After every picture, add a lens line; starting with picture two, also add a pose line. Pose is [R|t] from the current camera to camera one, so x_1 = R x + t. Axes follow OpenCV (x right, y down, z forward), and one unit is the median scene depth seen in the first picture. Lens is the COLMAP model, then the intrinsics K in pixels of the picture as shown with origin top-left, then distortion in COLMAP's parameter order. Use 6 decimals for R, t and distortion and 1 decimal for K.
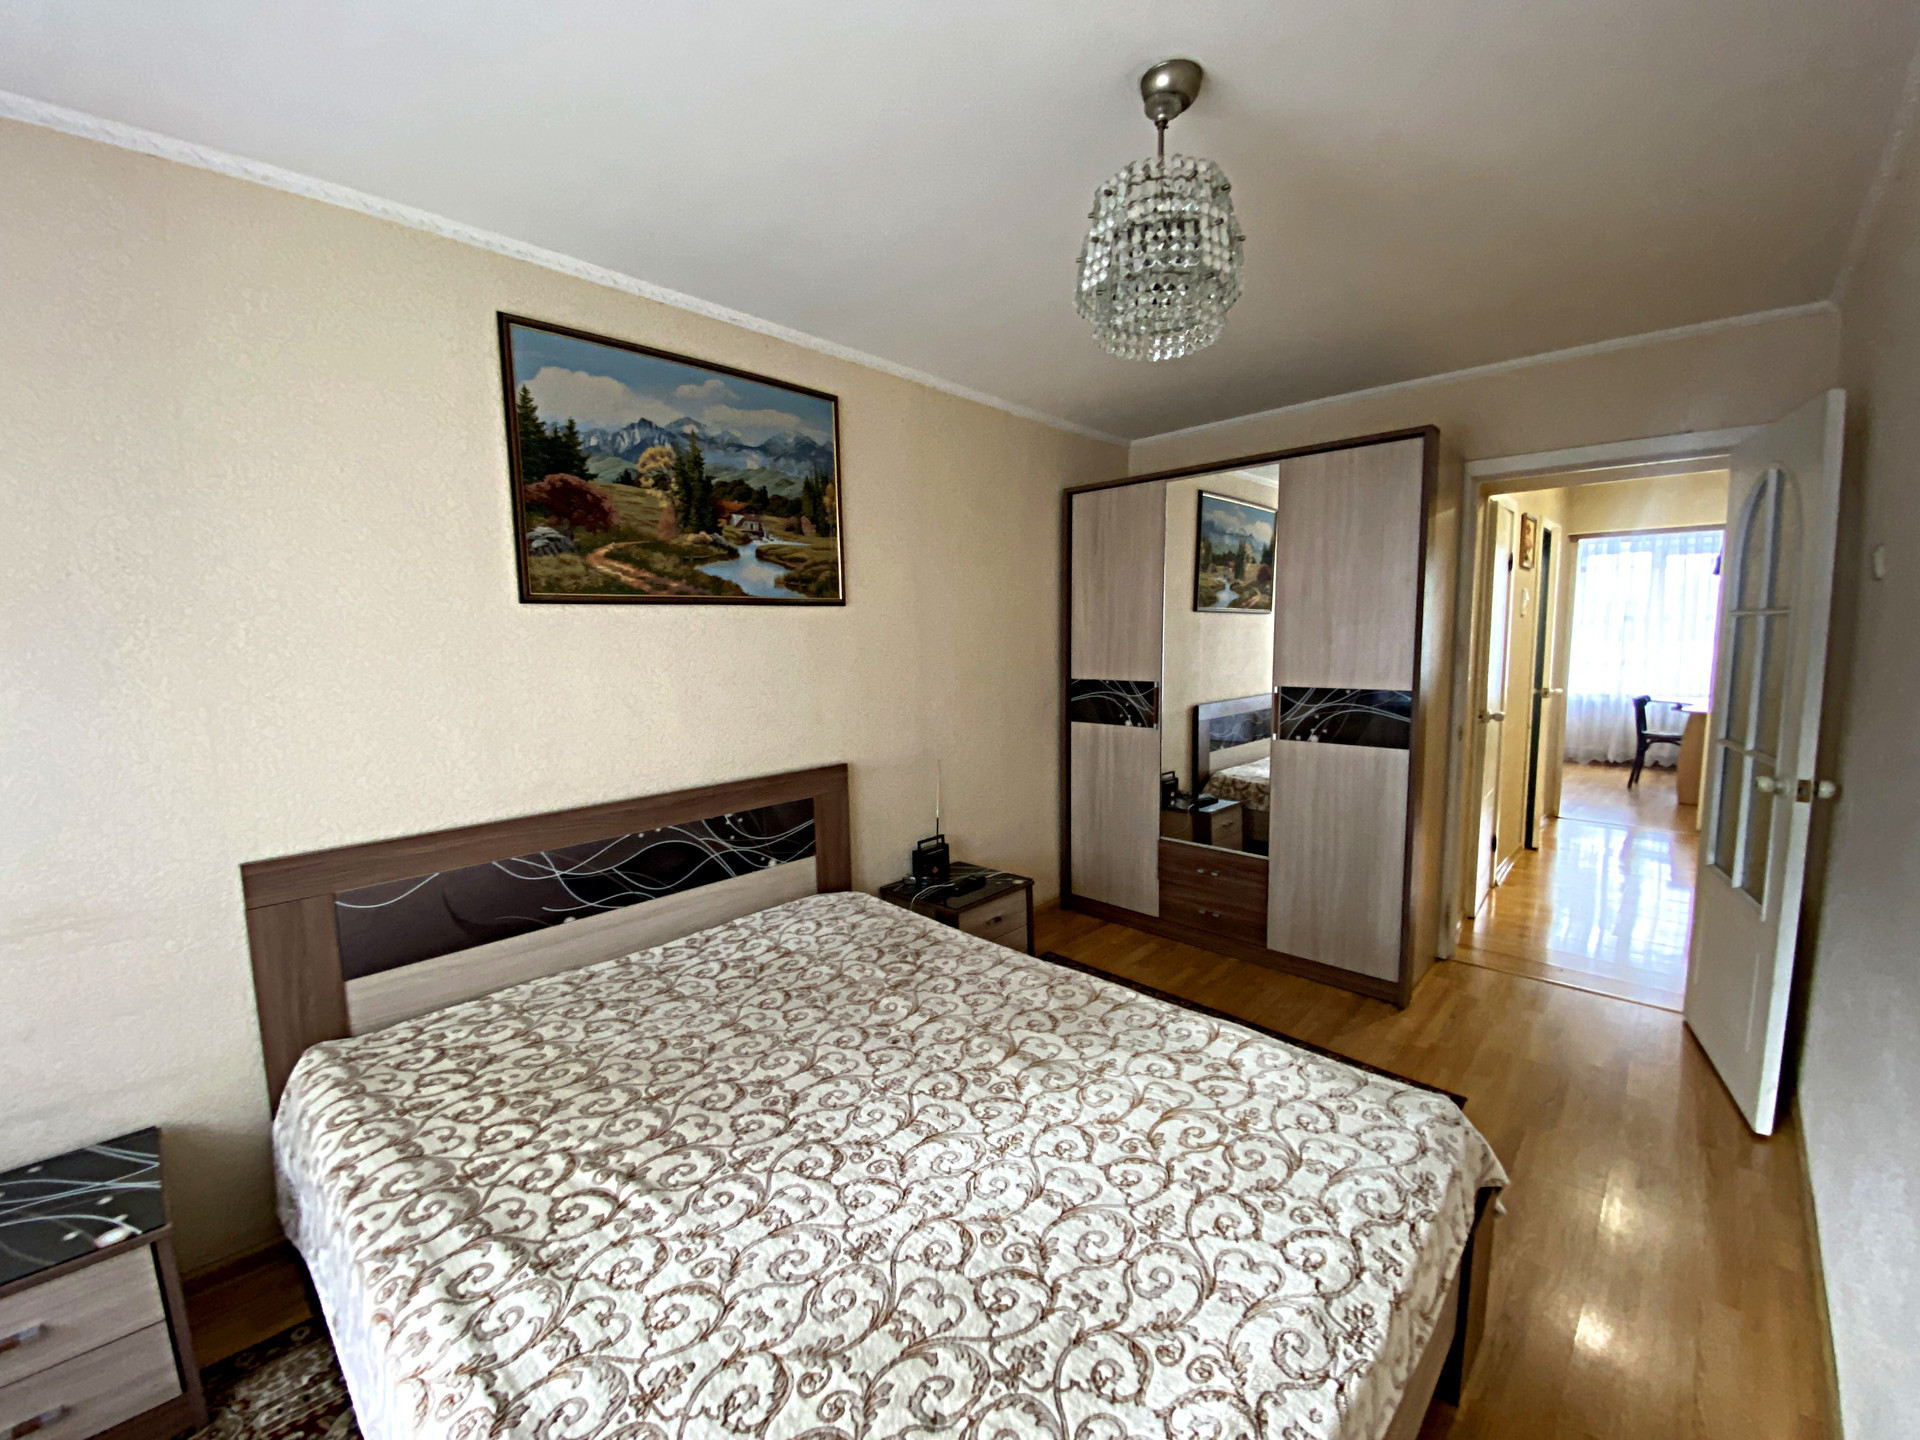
lens RADIAL K [[770.9, 0, 966.1], [0, 770.9, 713.3], [0, 0, 1]] dist [0.035784, -0.036178]
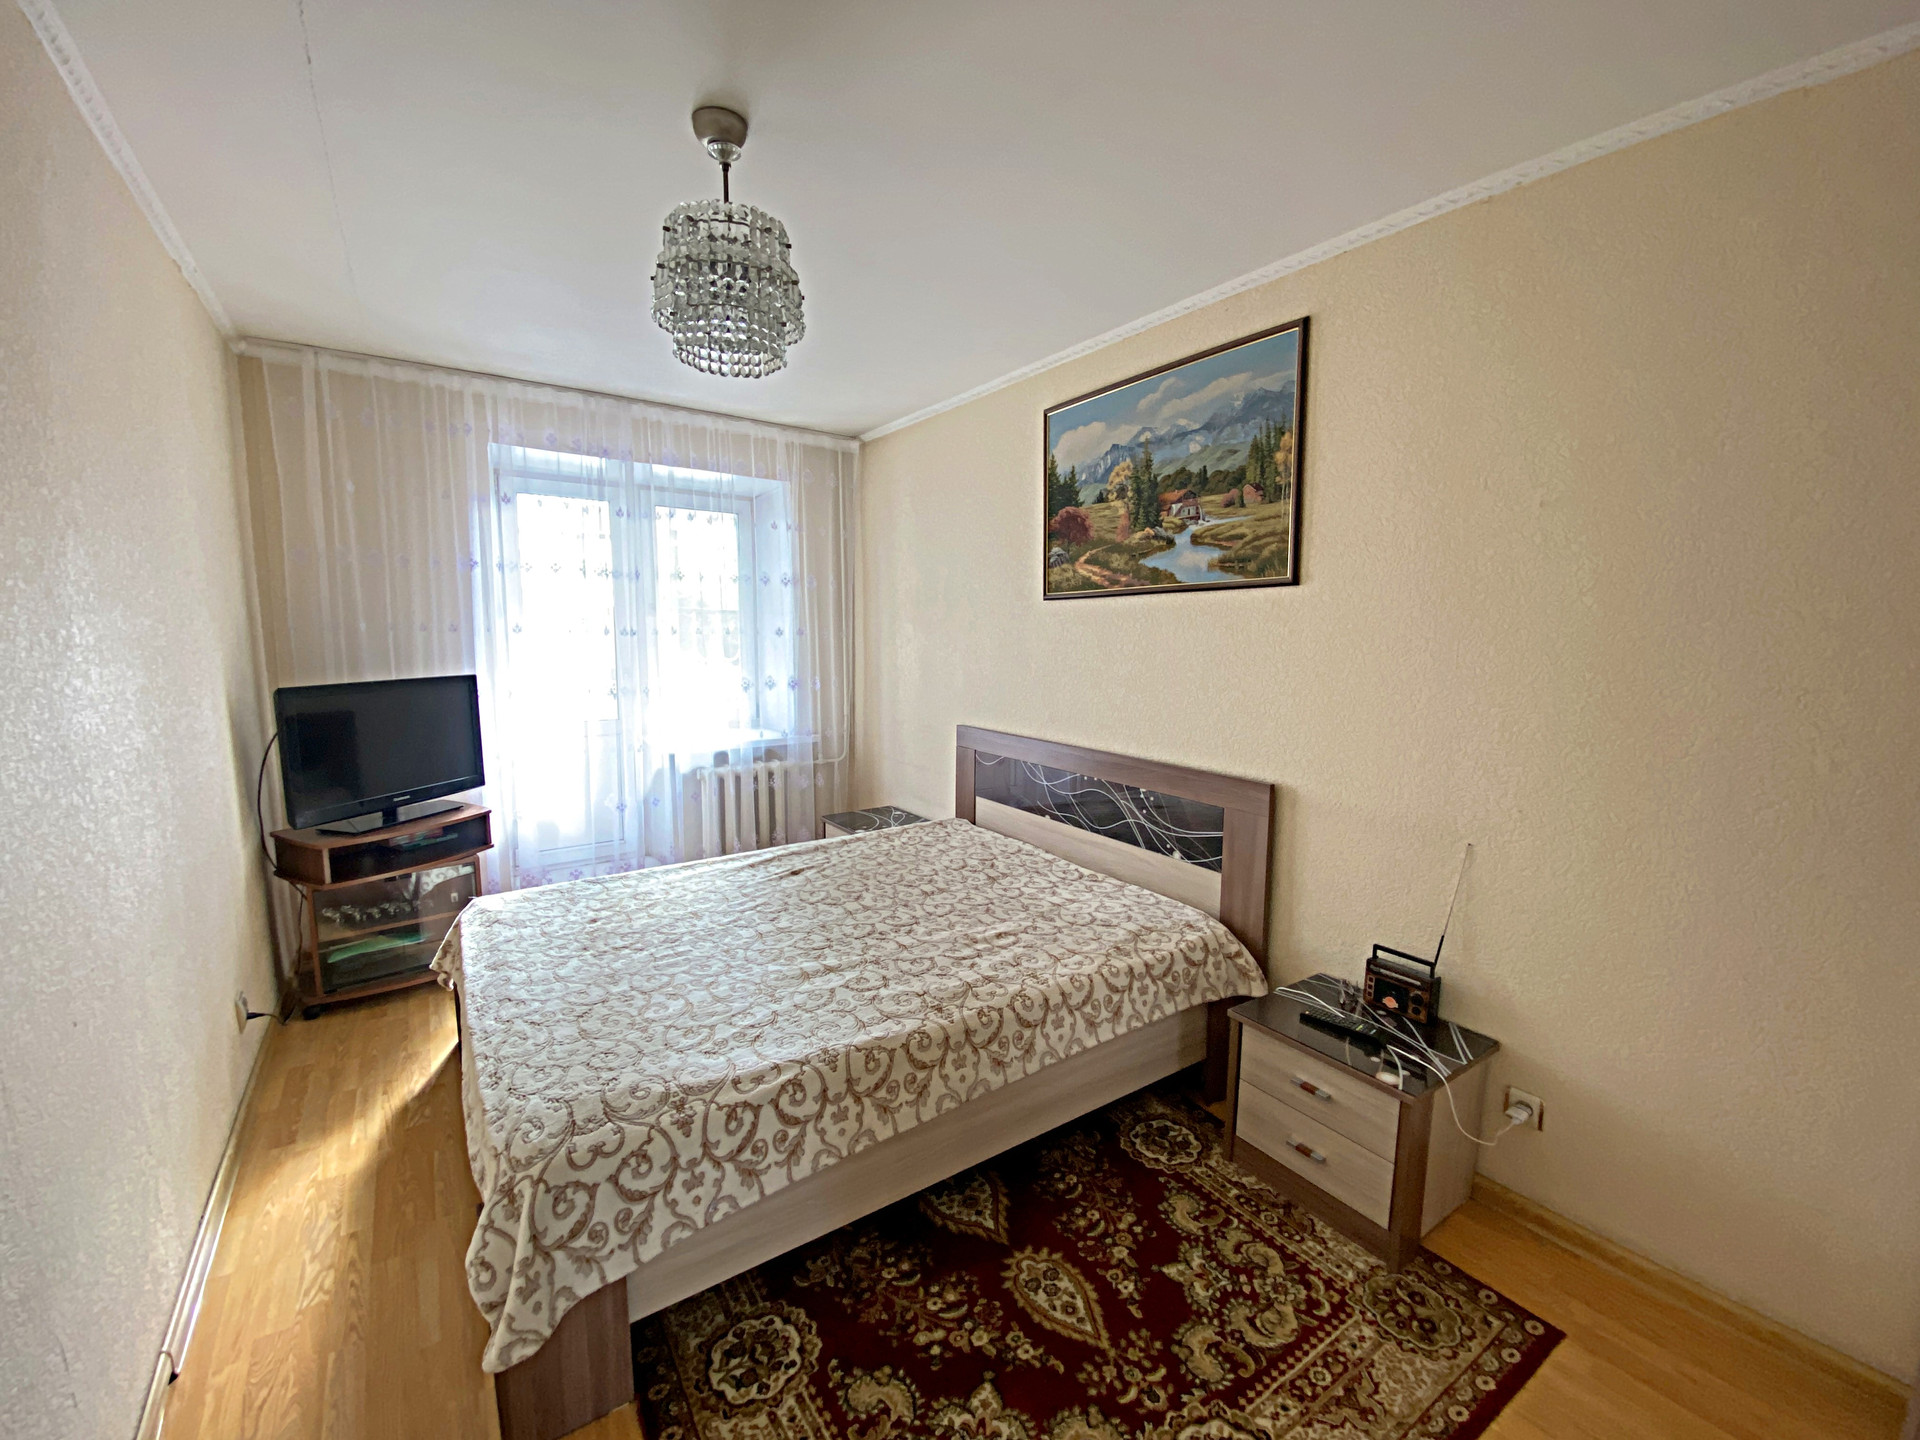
lens RADIAL K [[771.6, 0, 934.7], [0, 771.6, 707.5], [0, 0, 1]] dist [0.037042, -0.023504]
pose [[-0.243762, 0.121457, -0.962200, 0.845815], [-0.093643, 0.984544, 0.148001, -0.121800], [0.965304, 0.126180, -0.228620, 1.022446]]
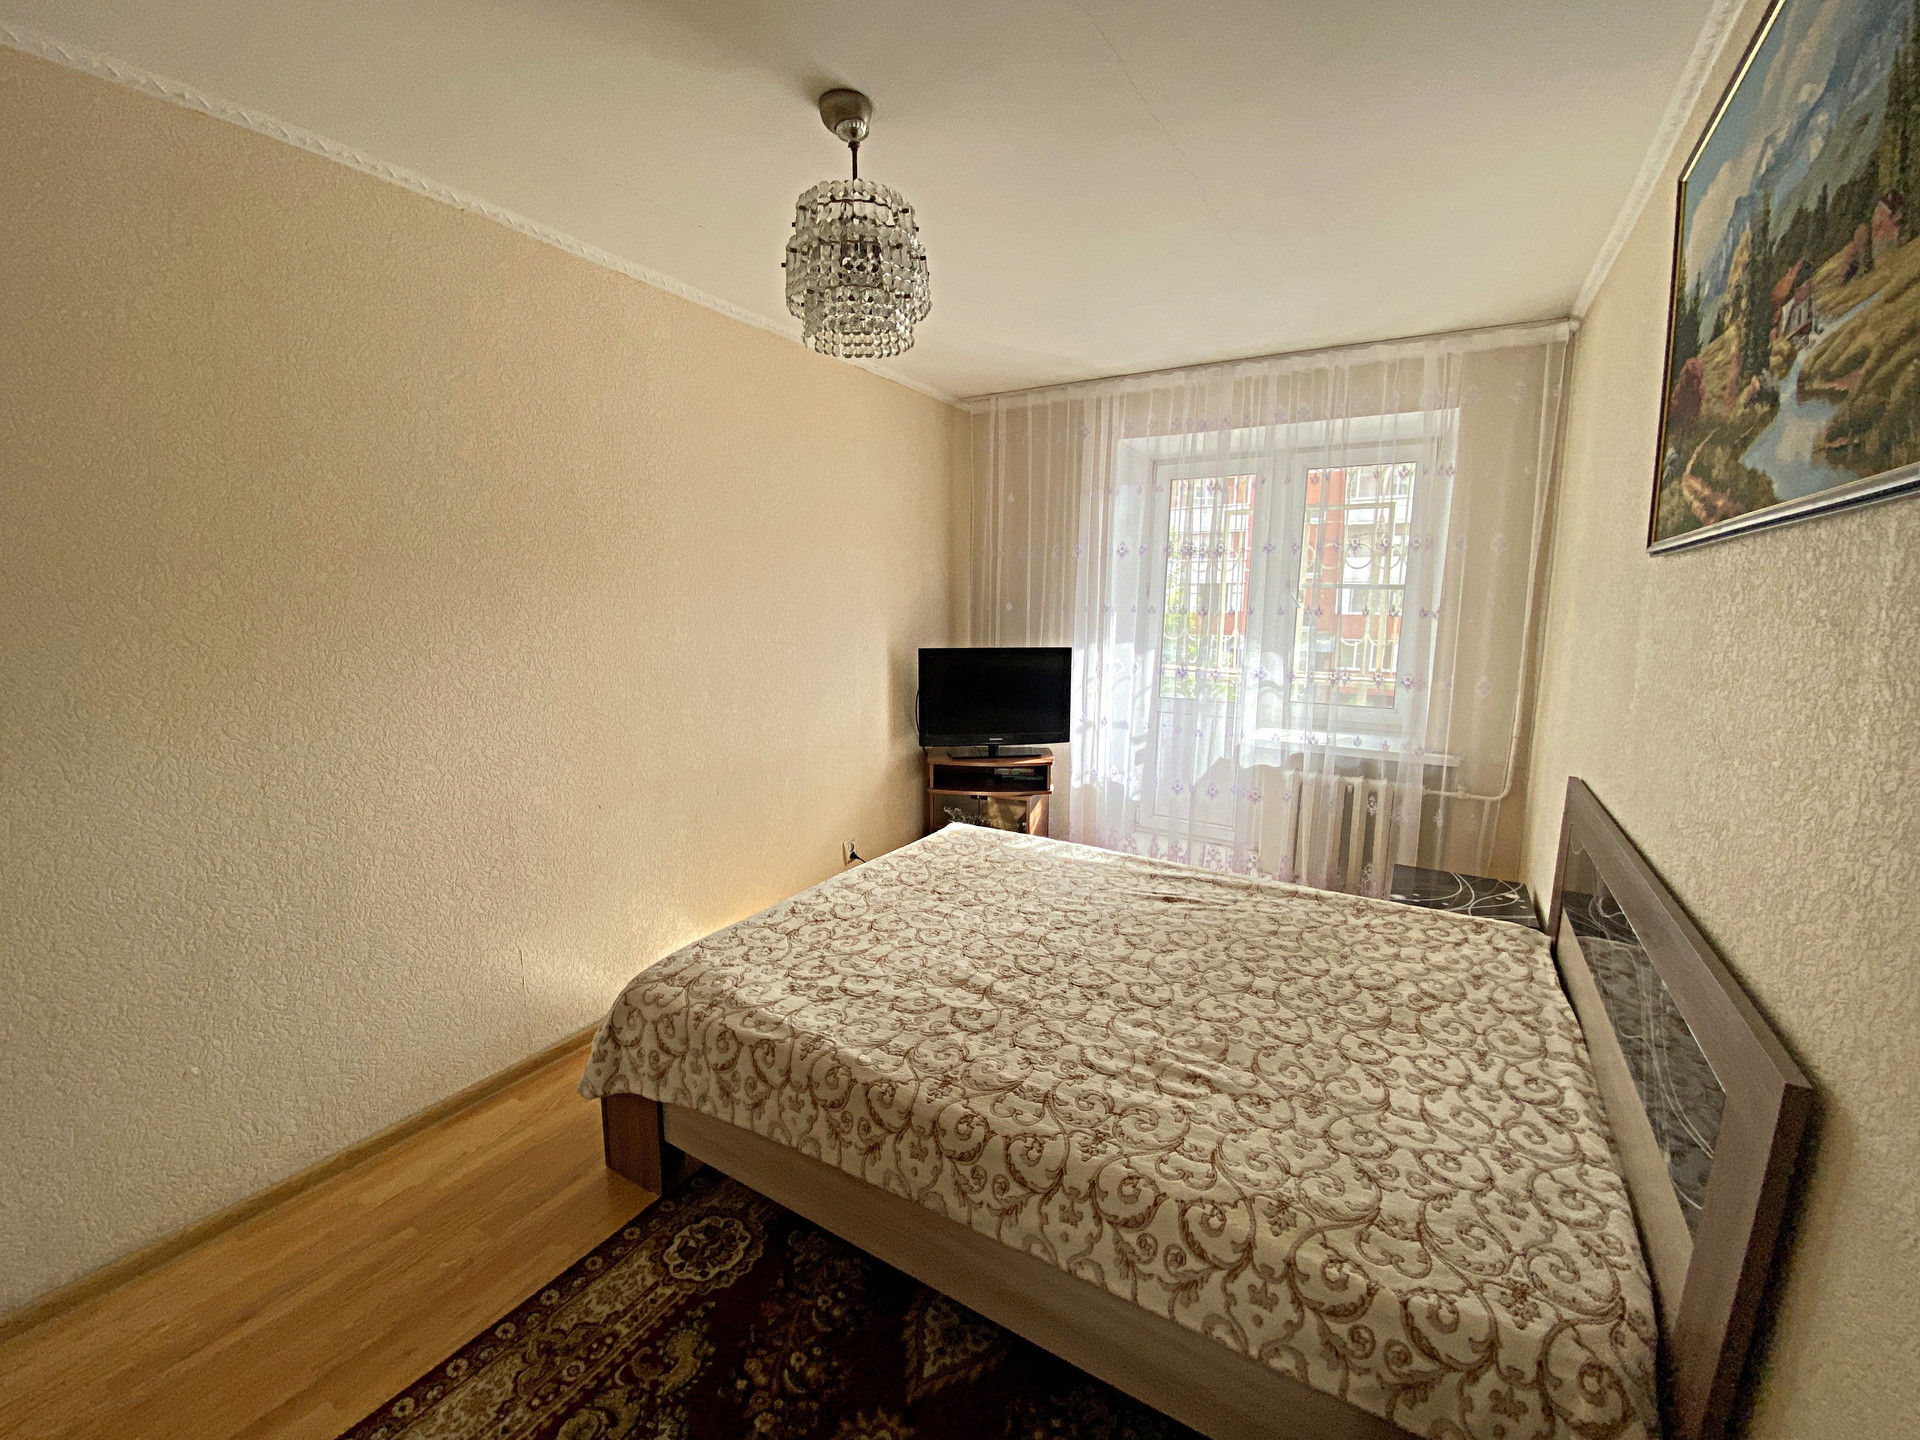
lens RADIAL K [[770.9, 0, 966.1], [0, 770.9, 713.3], [0, 0, 1]] dist [0.035784, -0.036178]
pose [[-0.977968, 0.038404, -0.205193, 0.218015], [-0.013721, 0.968982, 0.246750, -0.150764], [0.208304, 0.244130, -0.947106, 1.417475]]
